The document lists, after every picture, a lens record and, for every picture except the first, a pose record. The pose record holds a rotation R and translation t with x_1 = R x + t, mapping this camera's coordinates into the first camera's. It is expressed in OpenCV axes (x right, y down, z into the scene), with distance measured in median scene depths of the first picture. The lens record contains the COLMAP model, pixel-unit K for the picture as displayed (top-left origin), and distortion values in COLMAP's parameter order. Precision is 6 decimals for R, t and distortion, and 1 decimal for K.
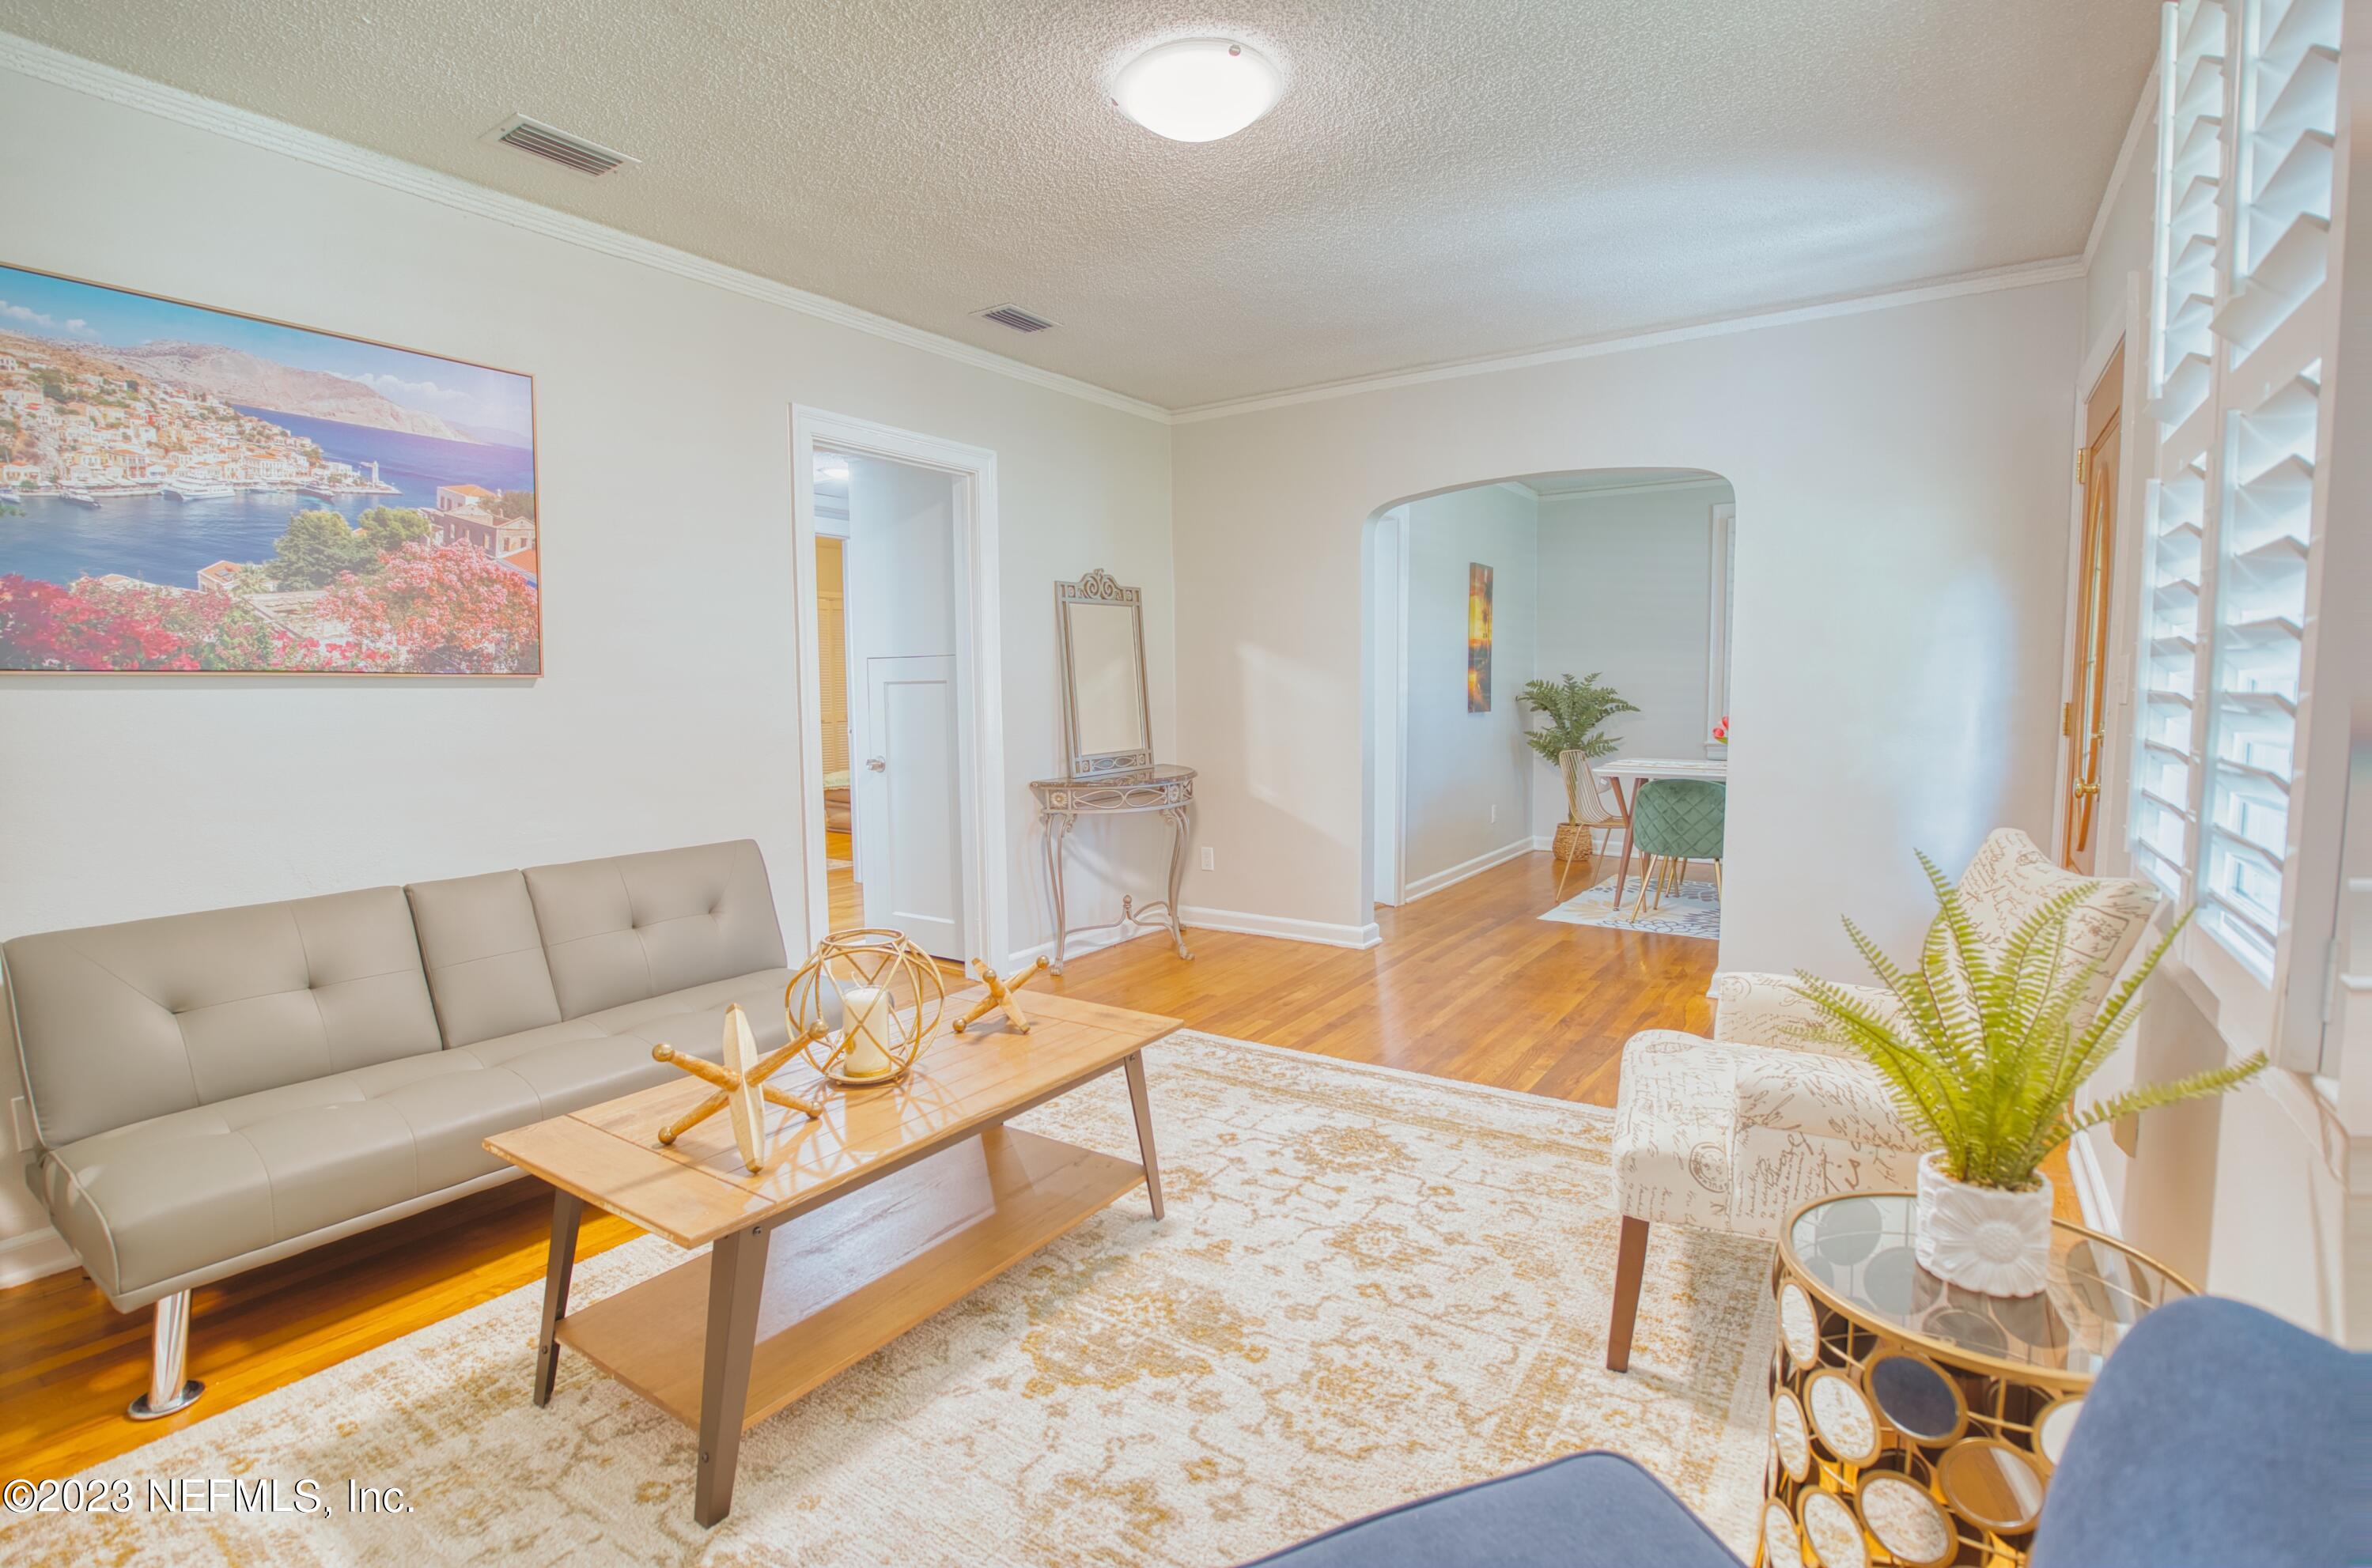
lens RADIAL K [[1110.4, 0, 1176.1], [0, 1110.4, 790.8], [0, 0, 1]] dist [-0.041100, 0.007523]
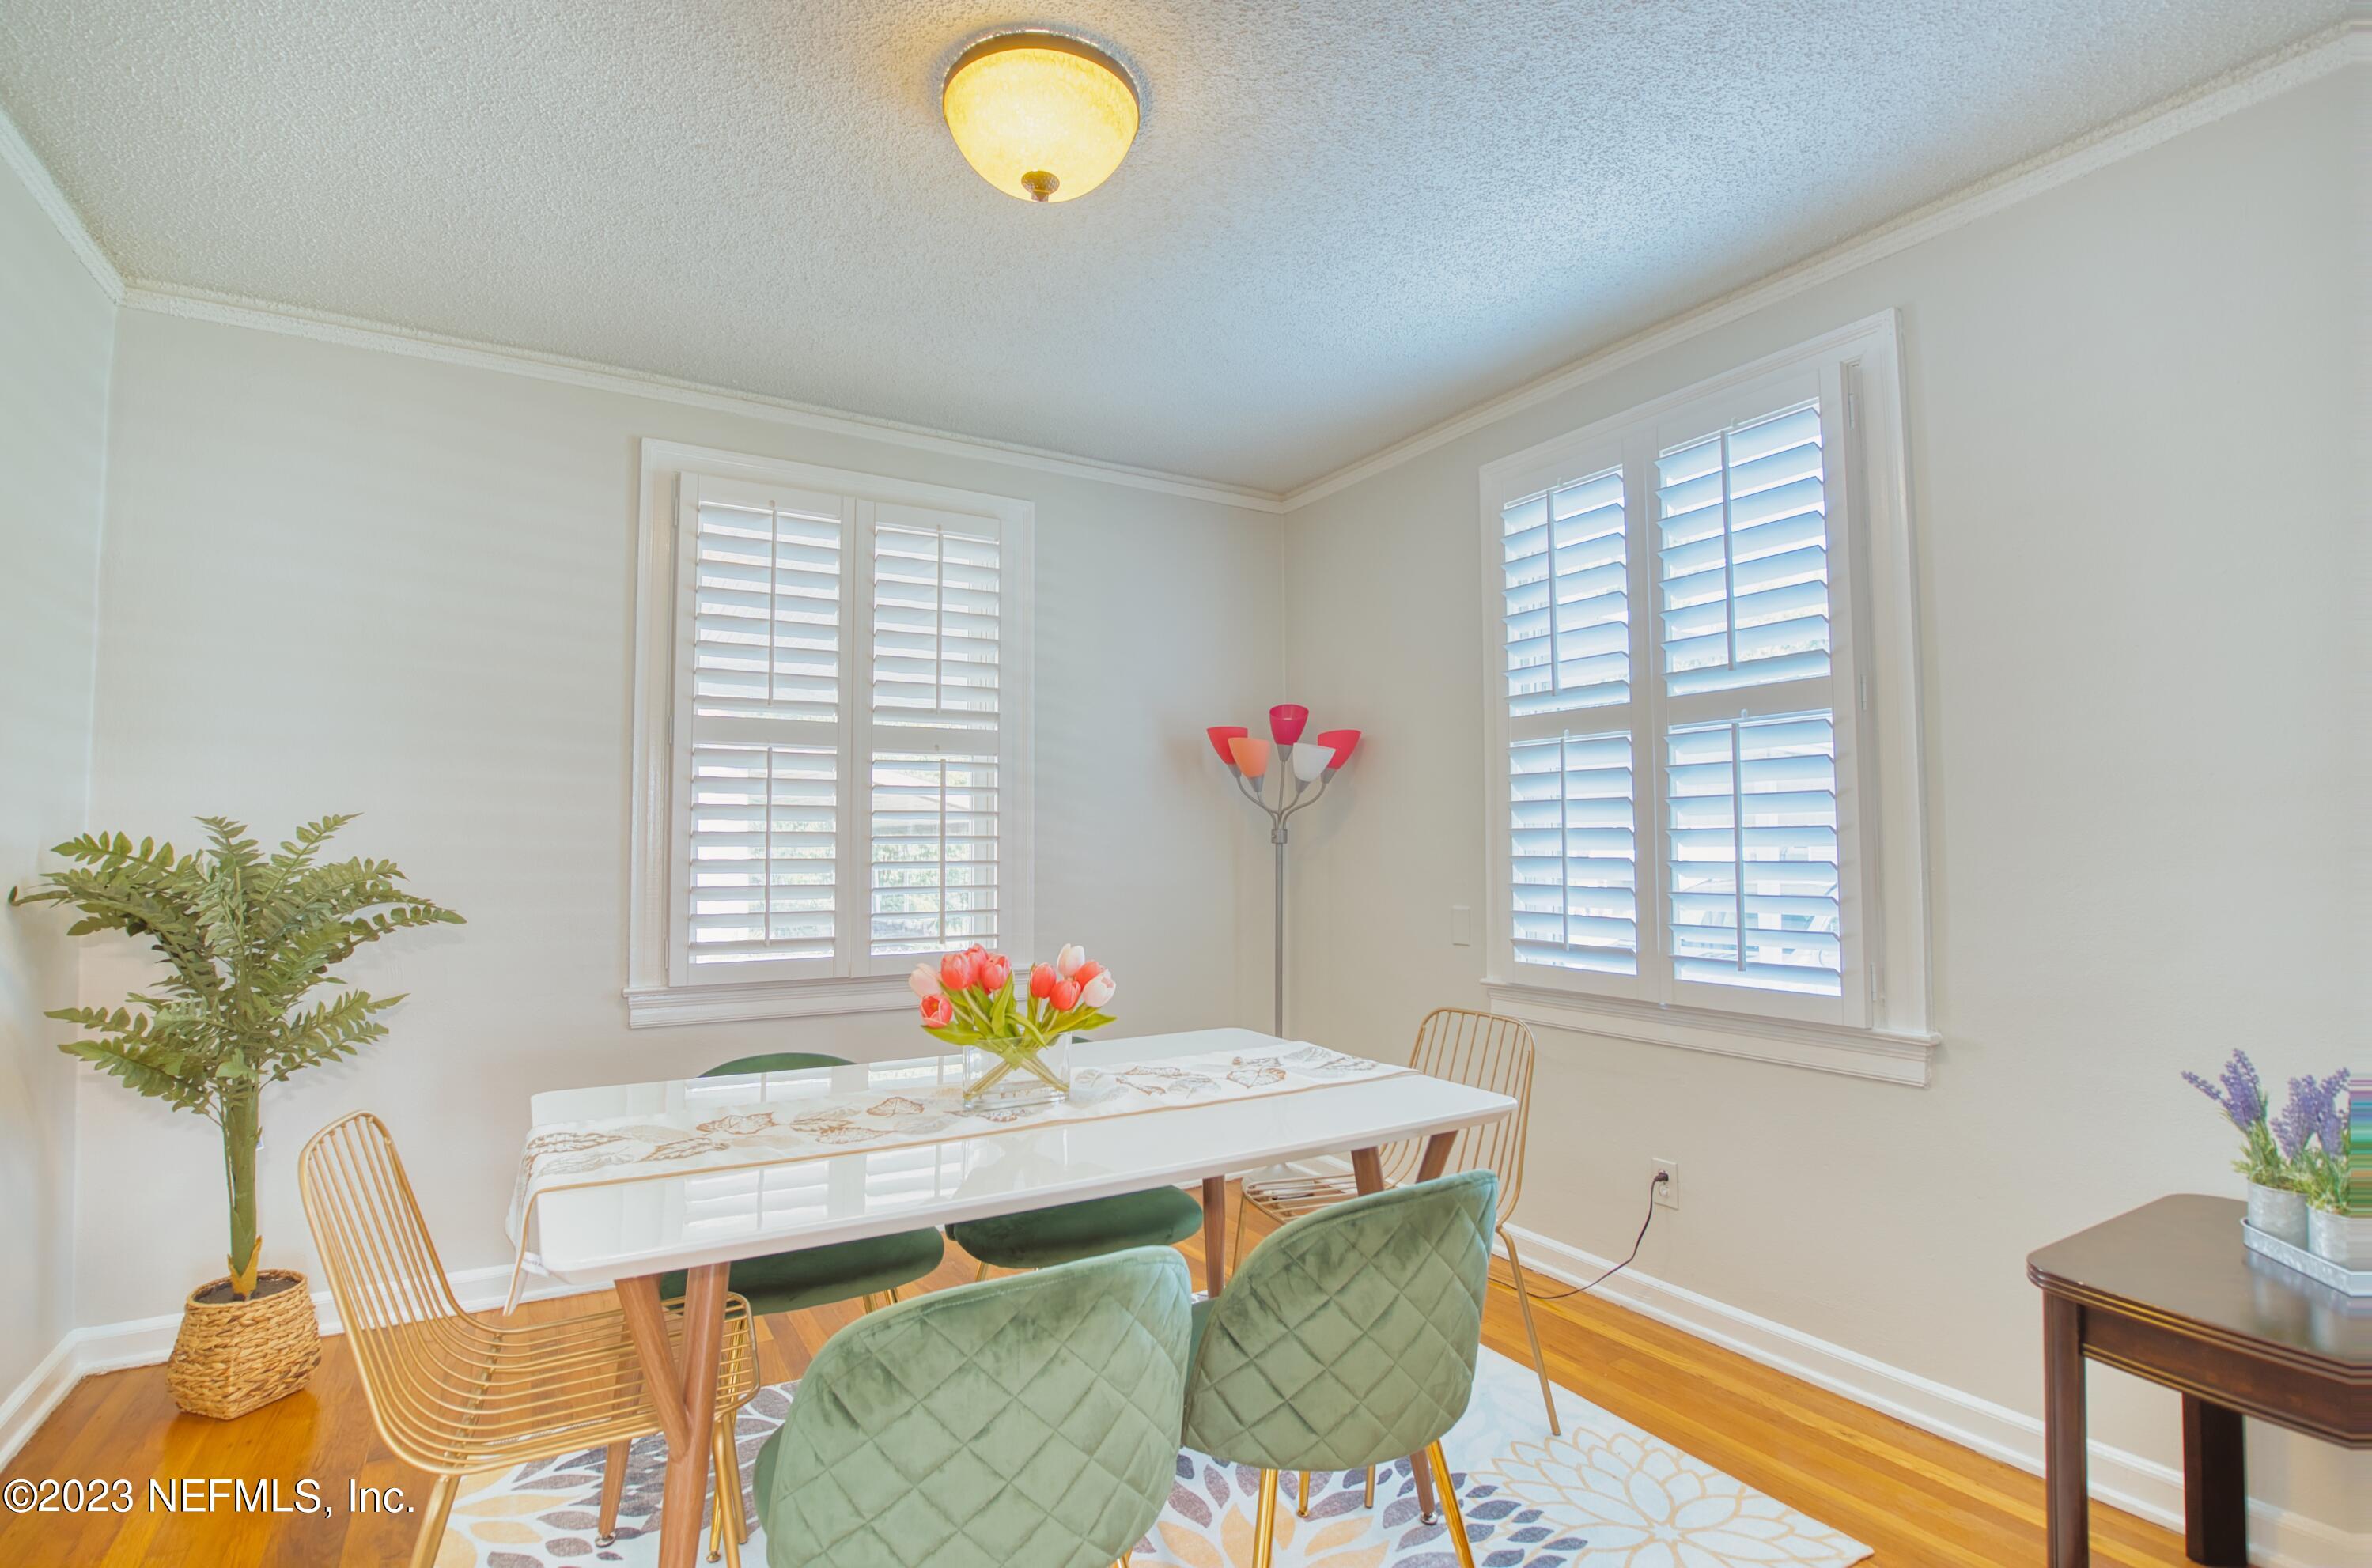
lens RADIAL K [[1110.4, 0, 1177.1], [0, 1110.4, 781.5], [0, 0, 1]] dist [-0.041100, 0.007523]
pose [[0.406765, 0.061299, 0.911474, 0.494008], [0.082766, 0.991170, -0.103595, -0.165597], [-0.909776, 0.117578, 0.398100, 1.706115]]
